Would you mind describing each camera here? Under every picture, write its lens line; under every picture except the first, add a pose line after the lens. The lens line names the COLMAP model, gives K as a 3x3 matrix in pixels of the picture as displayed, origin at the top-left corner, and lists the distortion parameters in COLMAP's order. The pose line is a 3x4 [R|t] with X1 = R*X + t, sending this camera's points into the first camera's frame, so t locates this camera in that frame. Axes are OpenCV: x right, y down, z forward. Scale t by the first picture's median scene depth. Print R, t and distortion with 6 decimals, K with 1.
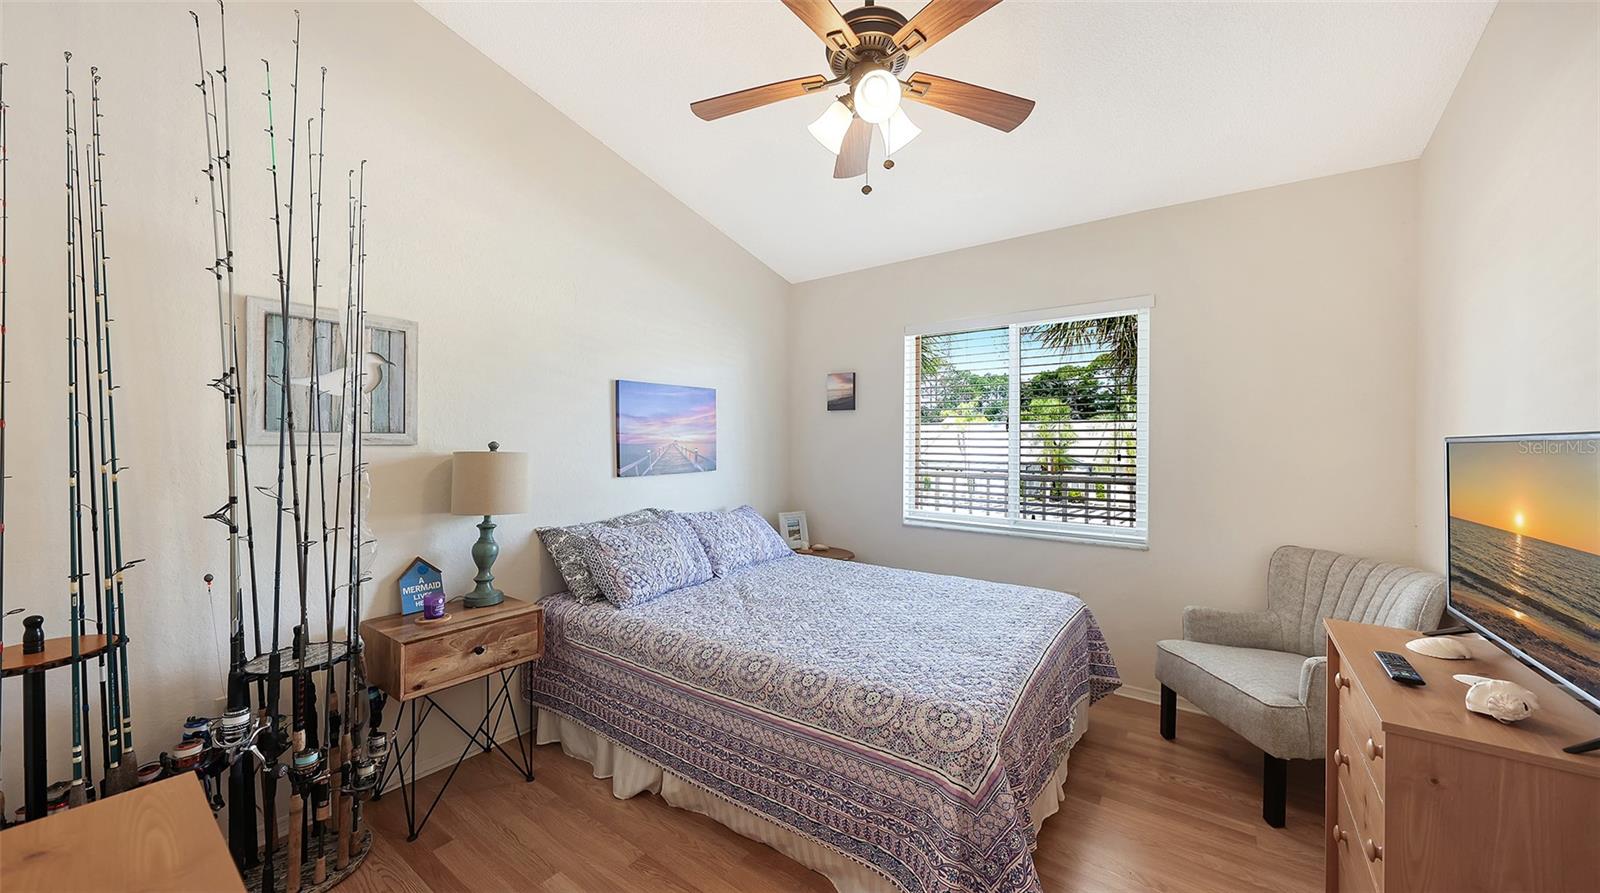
lens RADIAL K [[554.4, 0, 808.7], [0, 554.4, 448.2], [0, 0, 1]] dist [0.000127, -0.000600]
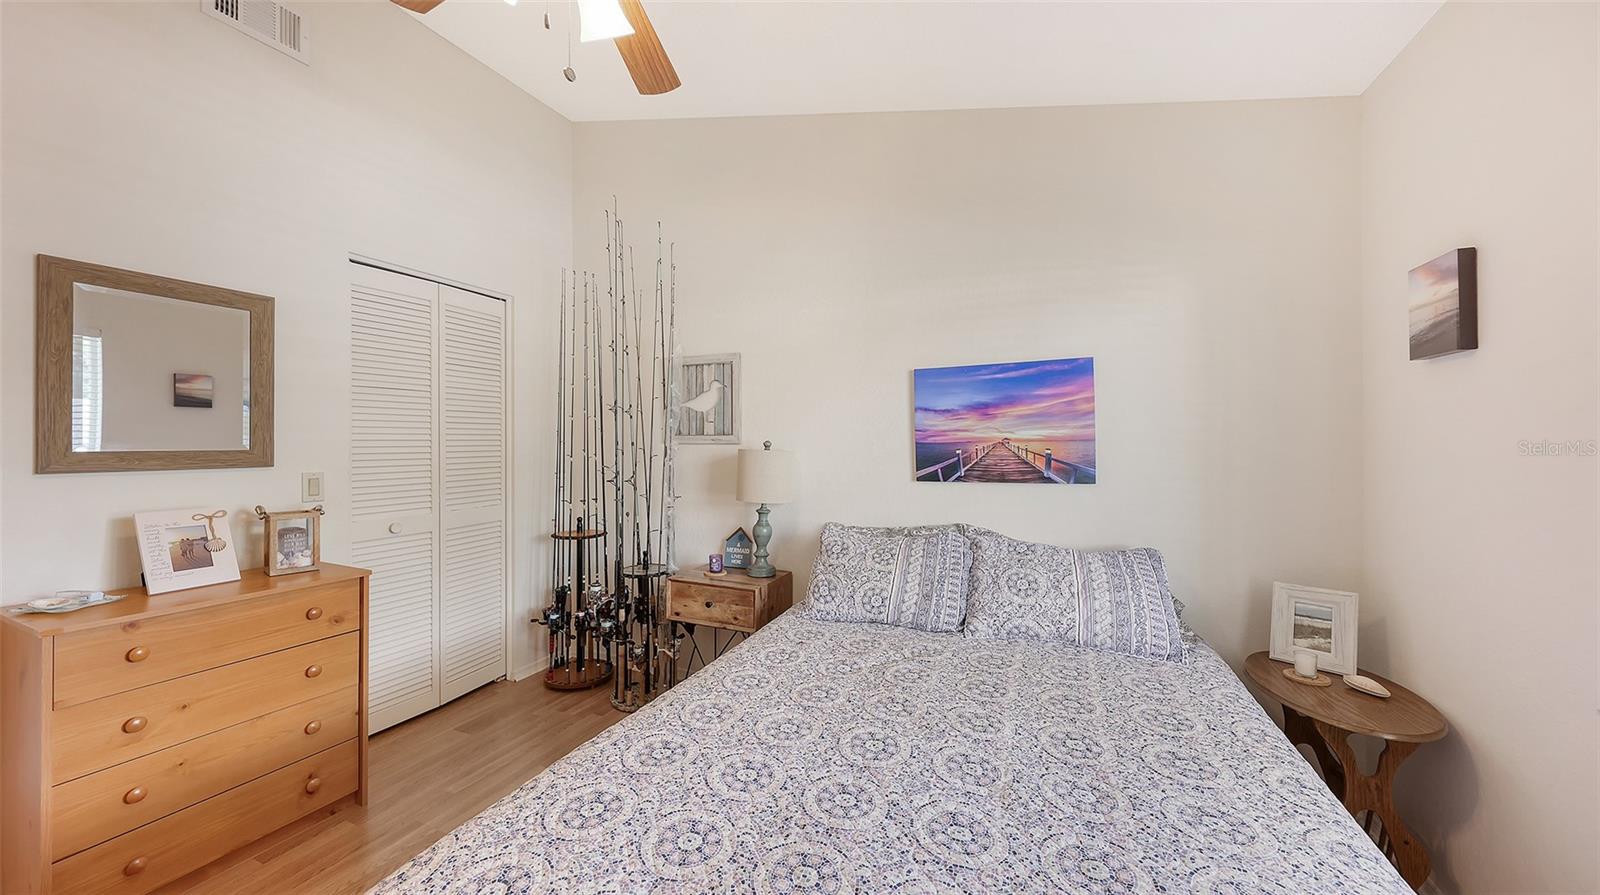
lens RADIAL K [[553.3, 0, 794.1], [0, 553.3, 441.9], [0, 0, 1]] dist [0.002916, -0.000880]
pose [[0.188947, -0.004008, -0.981979, 0.573289], [-0.008228, 0.999950, -0.005665, -0.002998], [0.981953, 0.009150, 0.188904, 0.784948]]
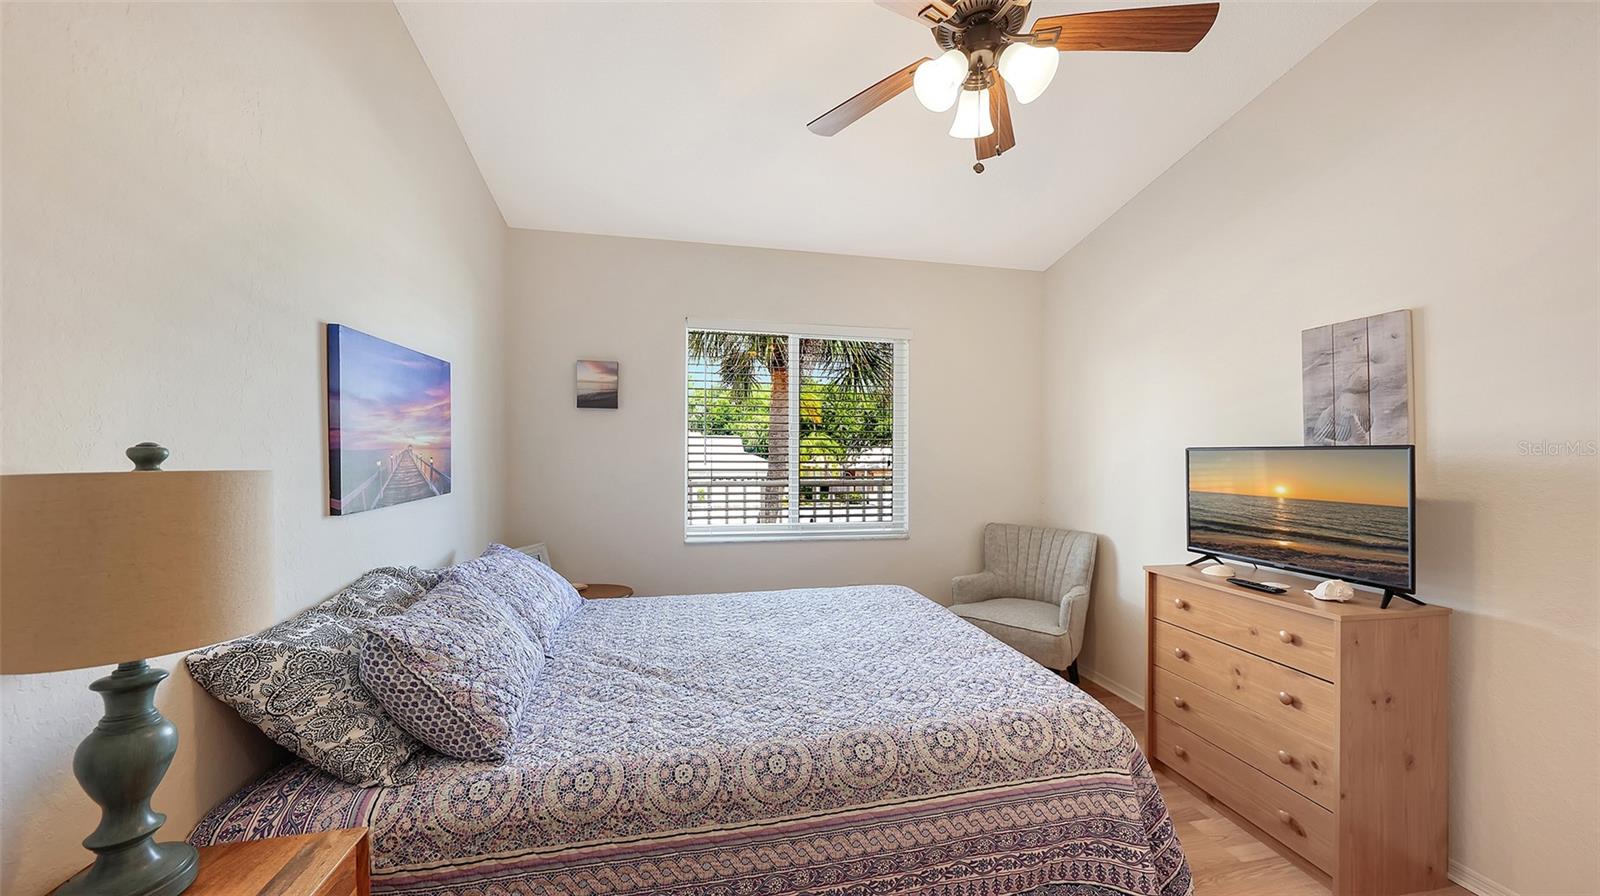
lens RADIAL K [[553.3, 0, 796.7], [0, 553.3, 458.4], [0, 0, 1]] dist [0.002916, -0.000880]
pose [[0.681630, -0.011131, 0.731612, -0.519762], [0.008290, 0.999938, 0.007490, -0.000950], [-0.731650, 0.000959, 0.681680, 0.423236]]
